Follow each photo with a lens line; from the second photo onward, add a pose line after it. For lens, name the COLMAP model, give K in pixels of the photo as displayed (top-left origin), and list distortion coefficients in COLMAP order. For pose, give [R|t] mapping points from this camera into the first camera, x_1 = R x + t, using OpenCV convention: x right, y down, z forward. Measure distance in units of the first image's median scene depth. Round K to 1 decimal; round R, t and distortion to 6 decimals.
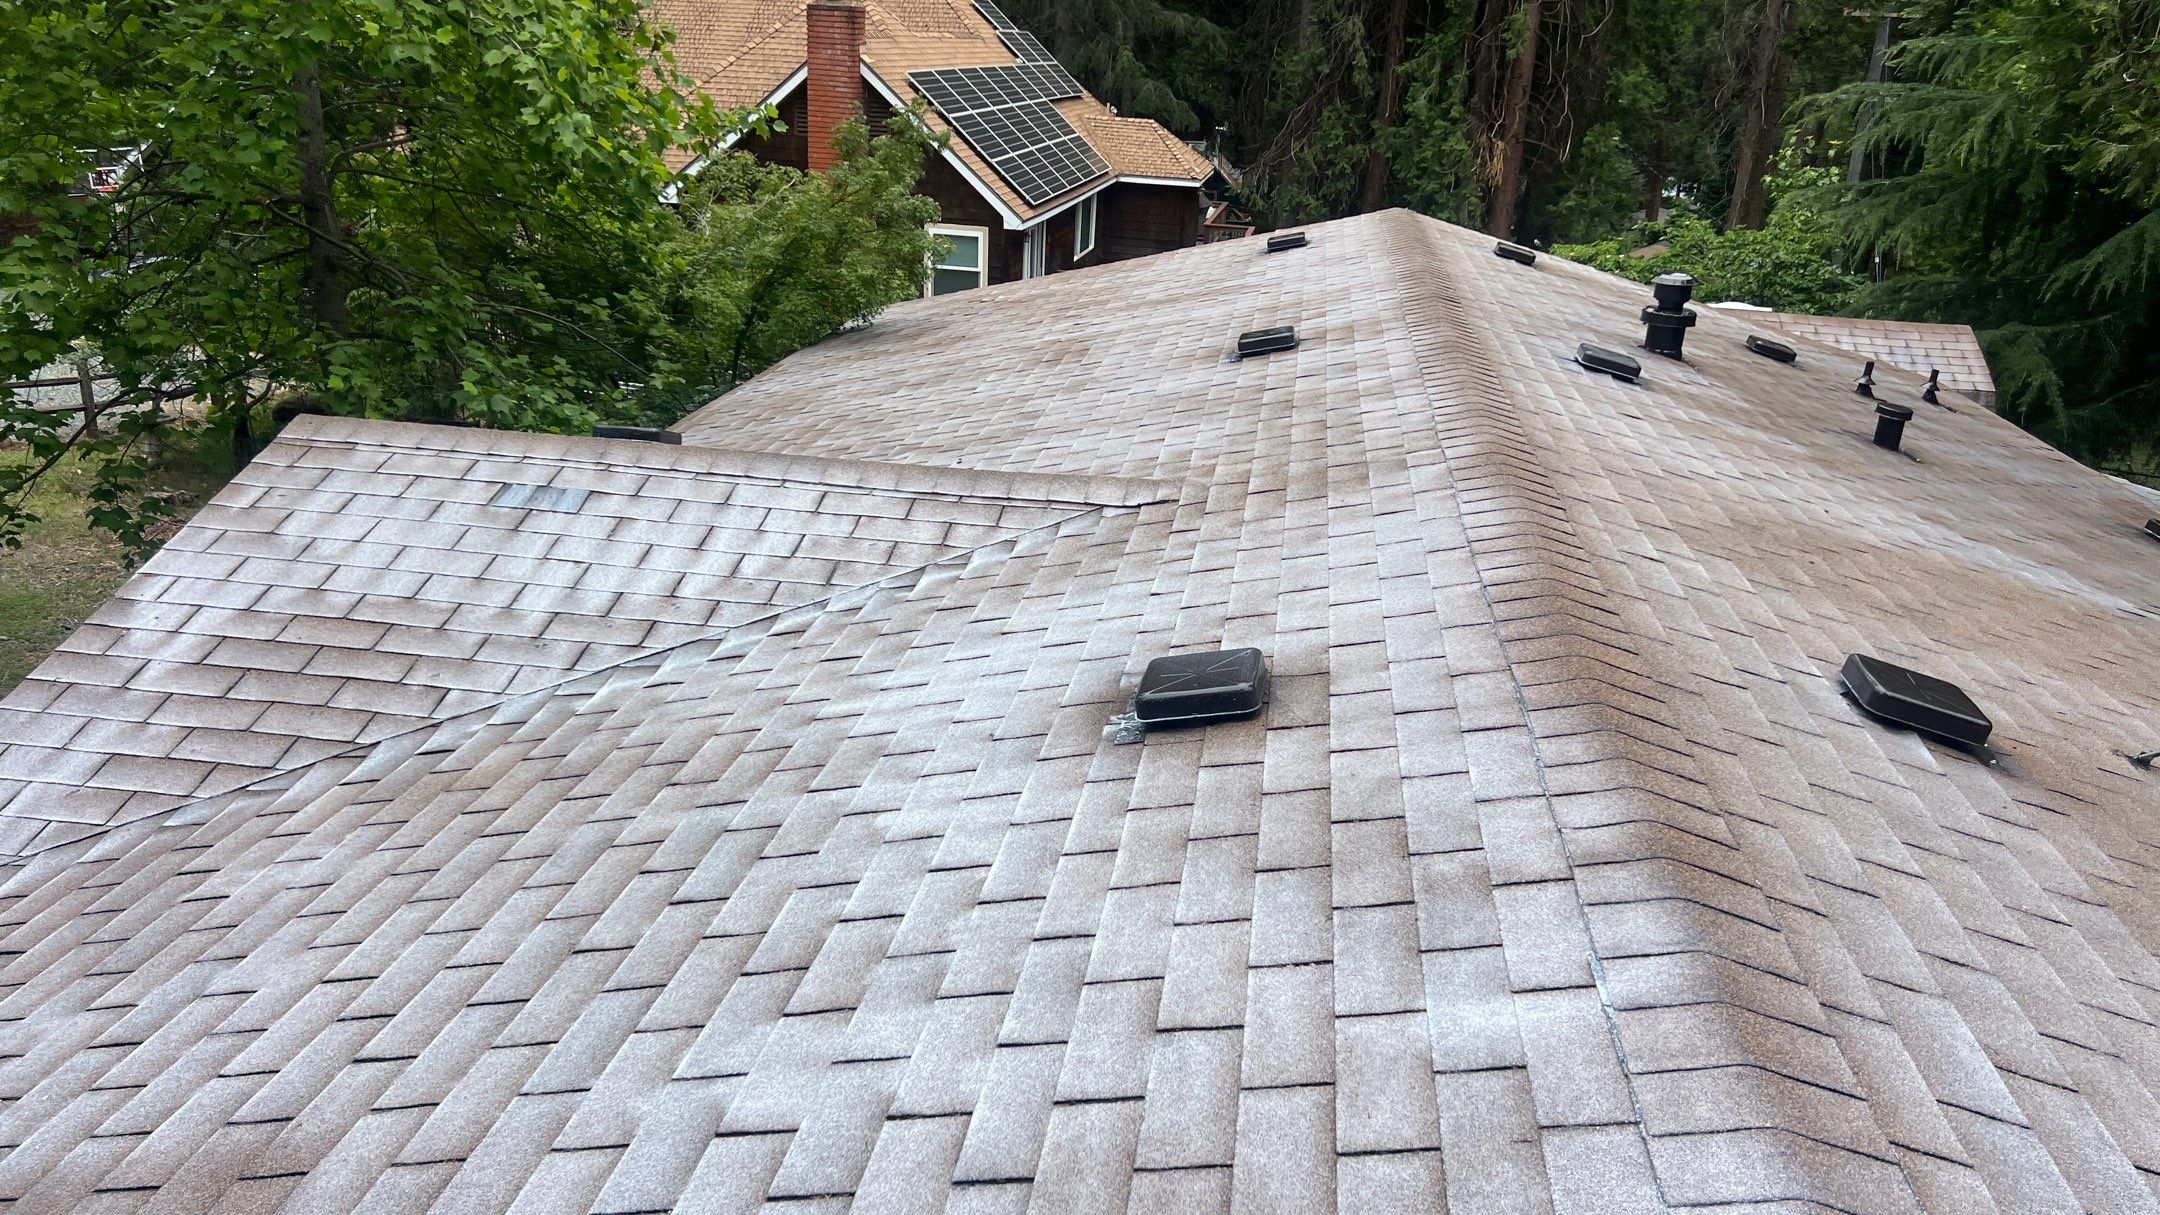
lens RADIAL K [[1573.8, 0, 1104.9], [0, 1573.8, 611.4], [0, 0, 1]] dist [0.151389, -0.364060]
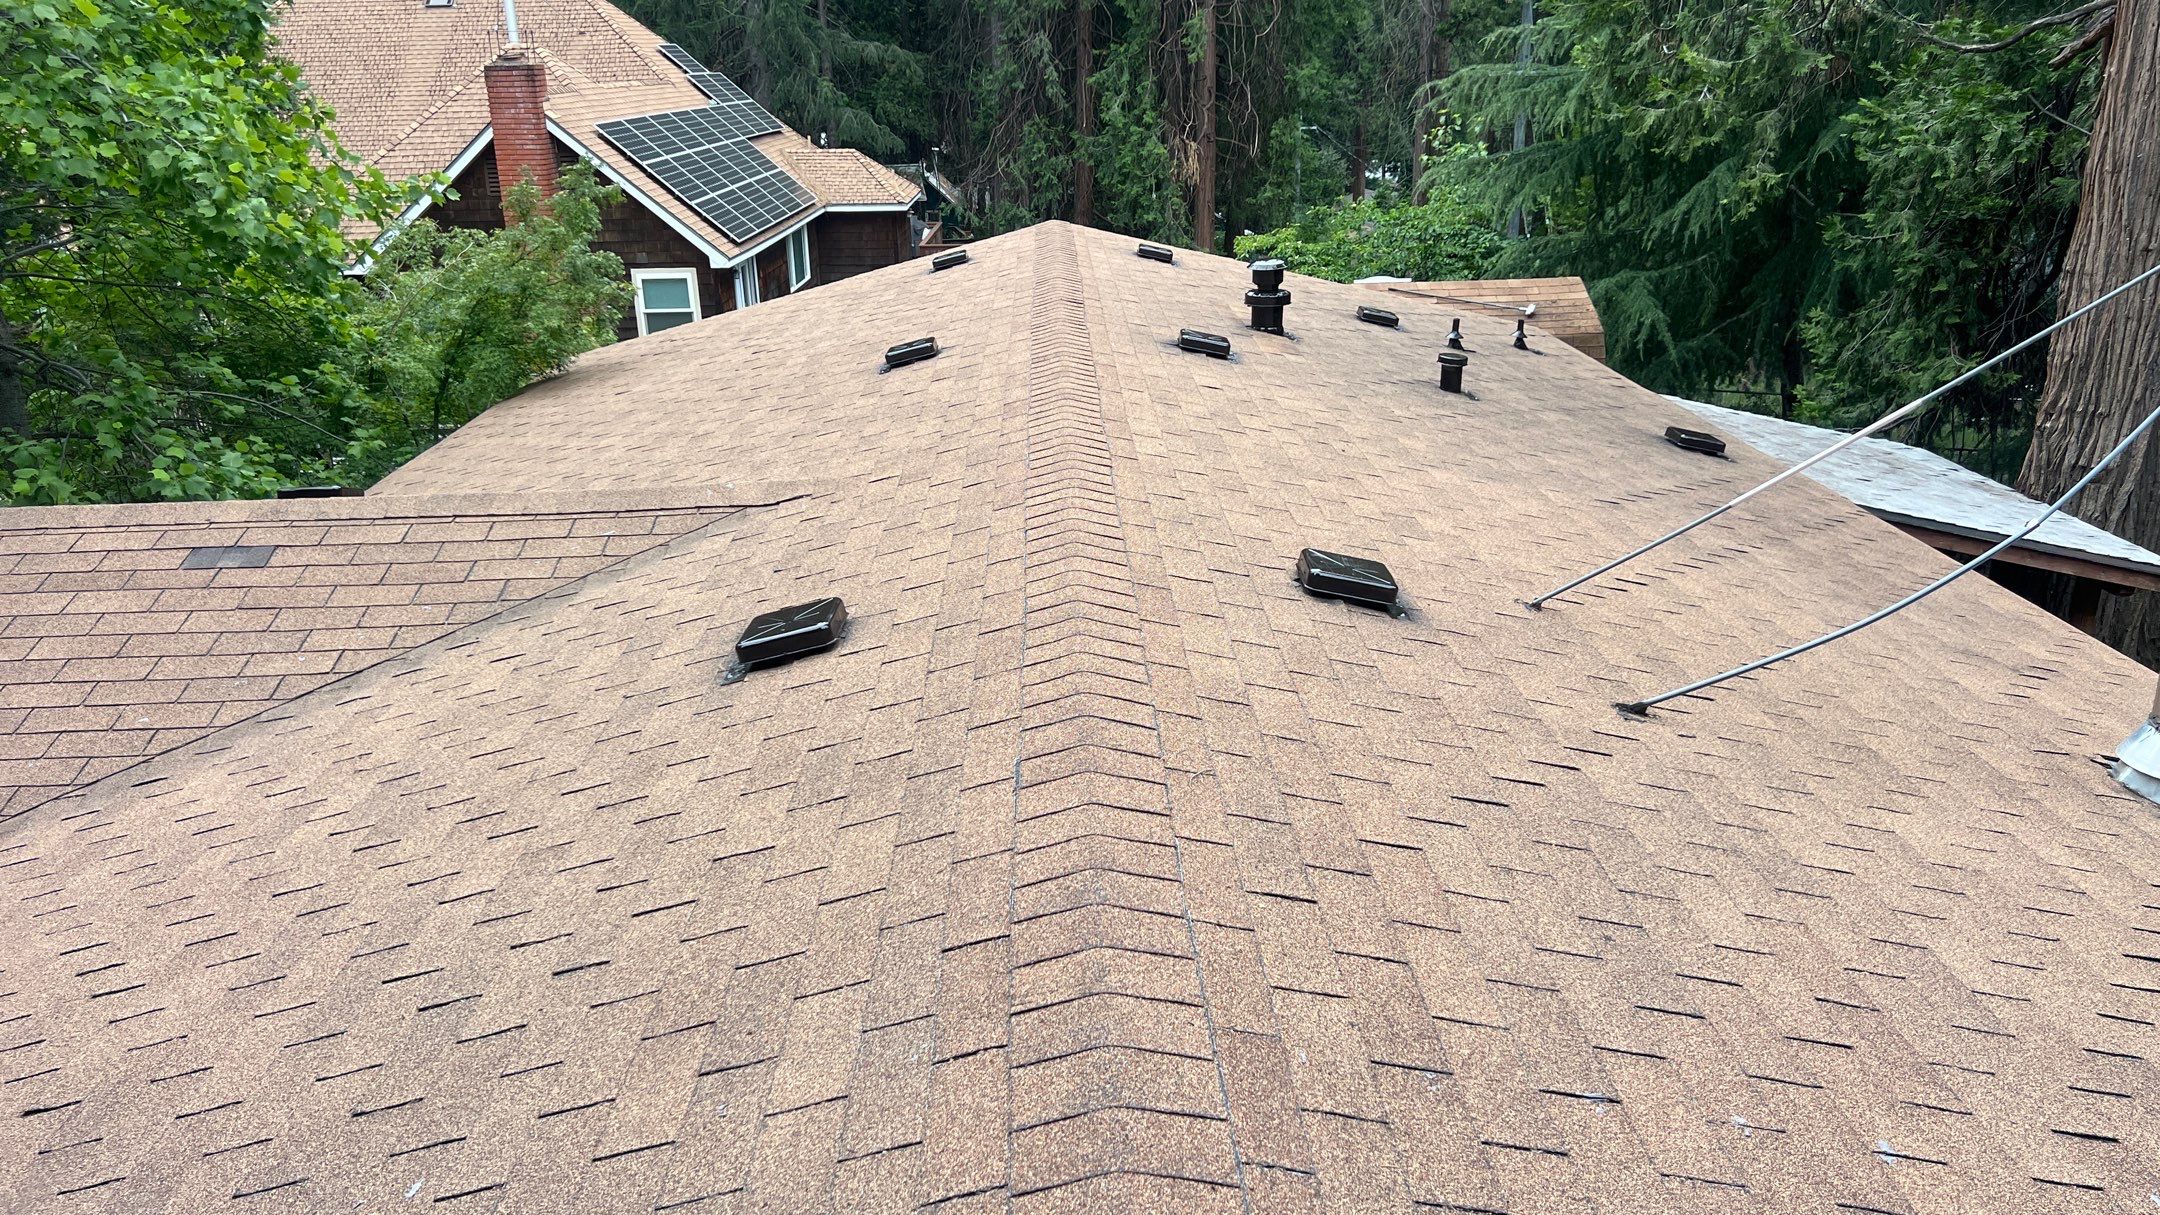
lens RADIAL K [[1595.6, 0, 1080.0], [0, 1595.6, 607.5], [0, 0, 1]] dist [0.046815, -0.058025]
pose [[0.985541, -0.118667, 0.120943, 0.044249], [0.120336, 0.992712, -0.006562, 0.020941], [-0.119283, 0.021021, 0.992638, -0.088922]]
